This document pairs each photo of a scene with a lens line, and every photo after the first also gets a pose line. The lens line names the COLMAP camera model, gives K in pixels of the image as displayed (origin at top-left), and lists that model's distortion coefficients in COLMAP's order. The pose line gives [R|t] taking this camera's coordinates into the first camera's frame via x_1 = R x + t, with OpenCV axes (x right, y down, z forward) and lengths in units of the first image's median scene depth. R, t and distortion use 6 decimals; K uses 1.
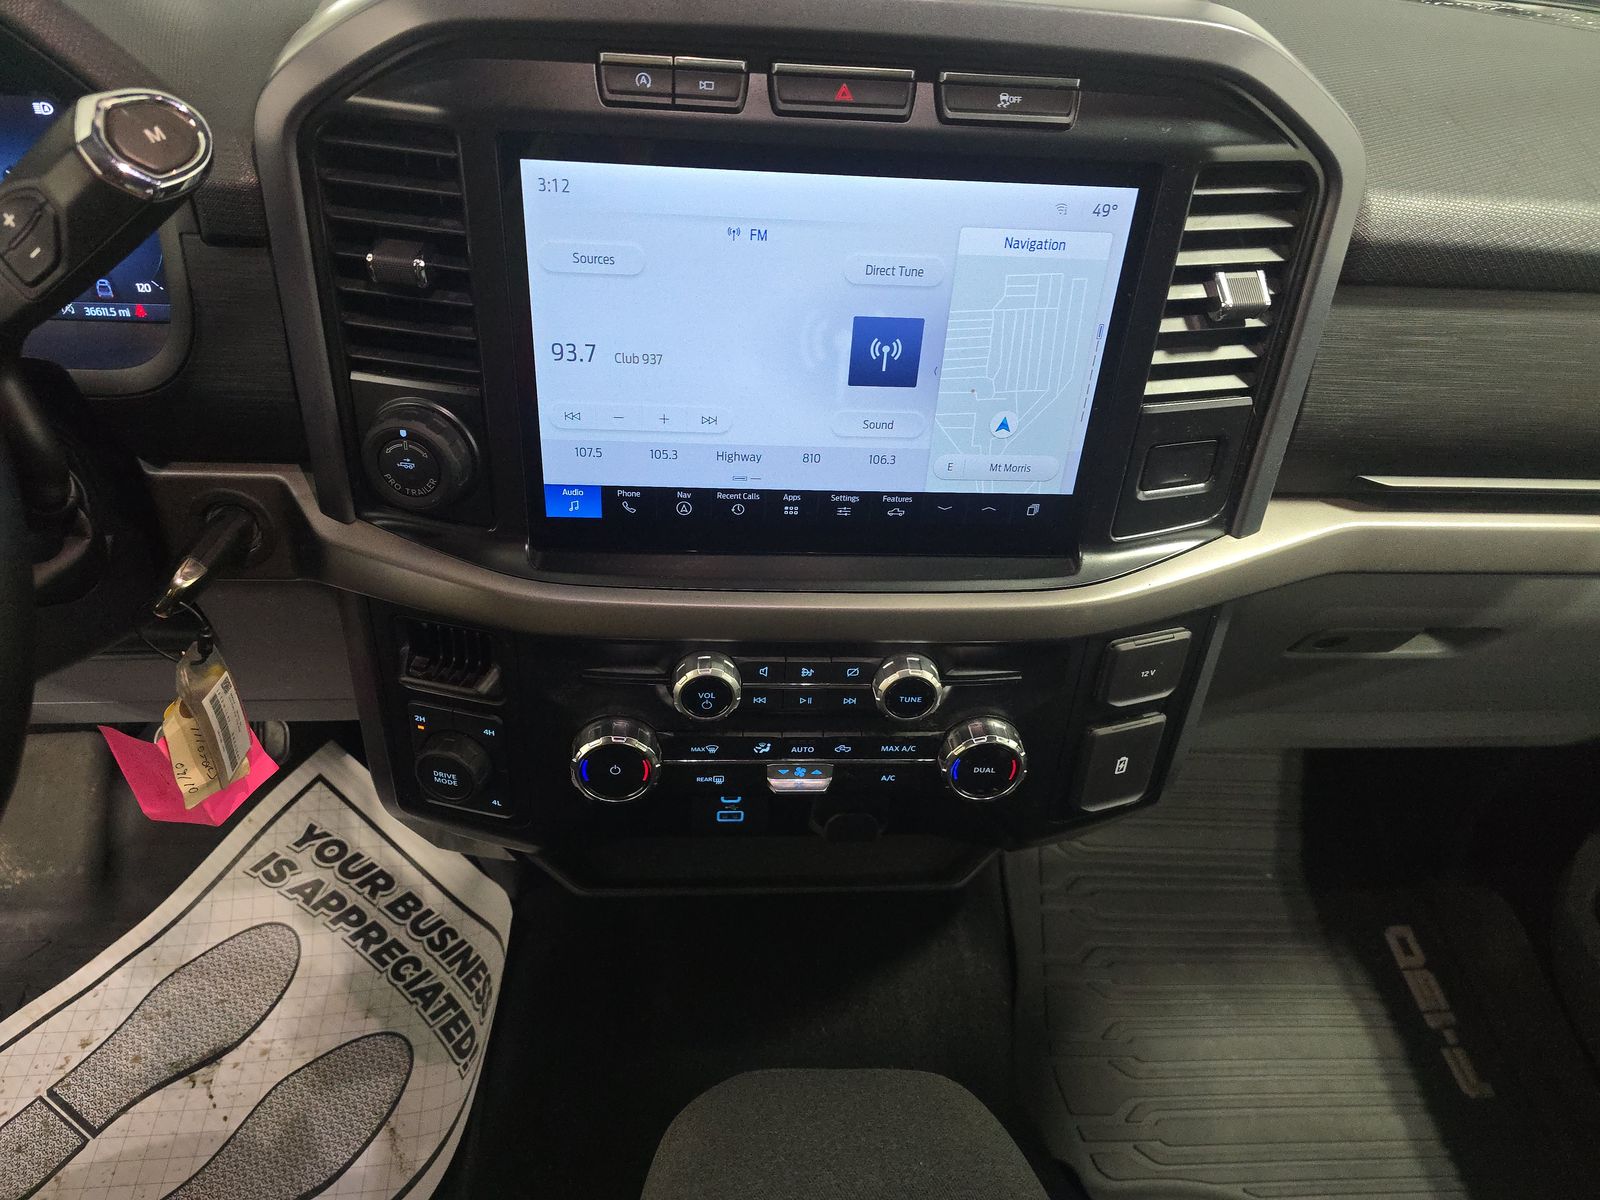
lens RADIAL K [[1060.1, 0, 791.9], [0, 1060.1, 602.5], [0, 0, 1]] dist [0.001342, -0.005823]
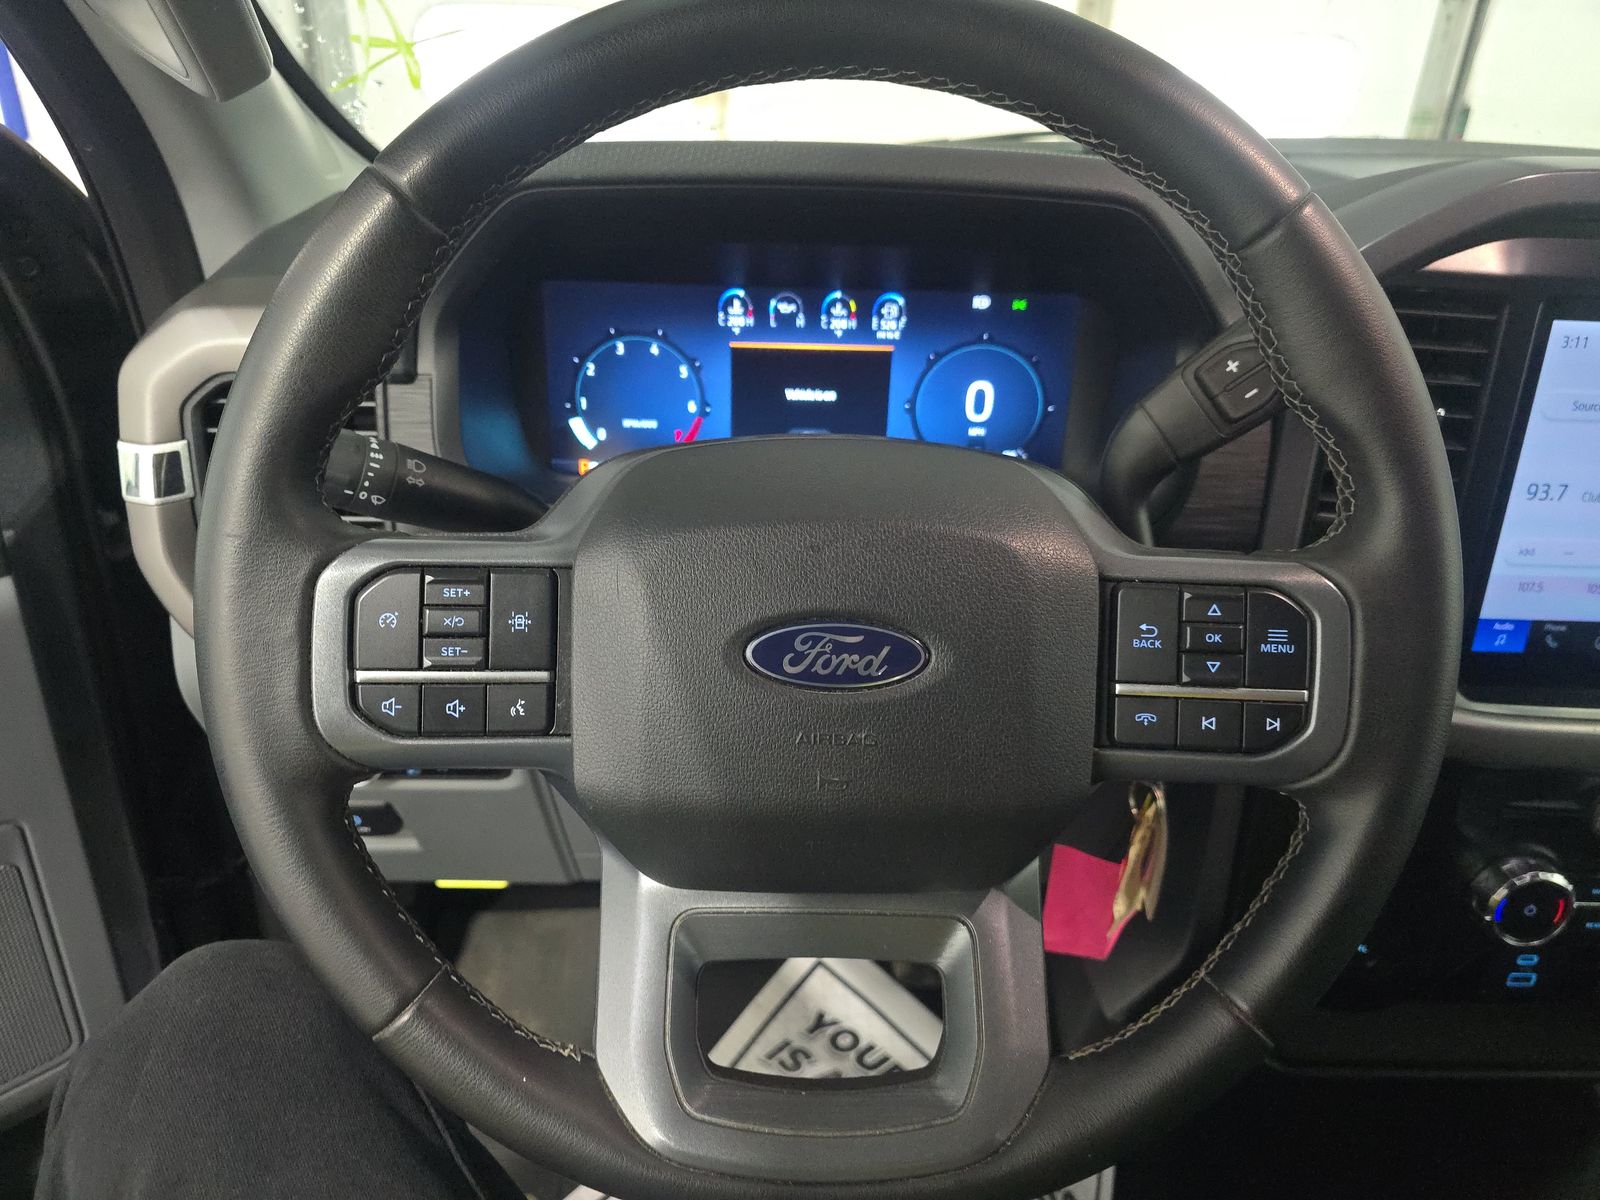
lens RADIAL K [[1060.1, 0, 791.9], [0, 1060.1, 602.5], [0, 0, 1]] dist [0.001342, -0.005823]
pose [[0.995971, -0.006826, -0.089421, -0.760206], [-0.012679, 0.976366, -0.215751, 0.100591], [0.088781, 0.216016, 0.972345, -0.079220]]
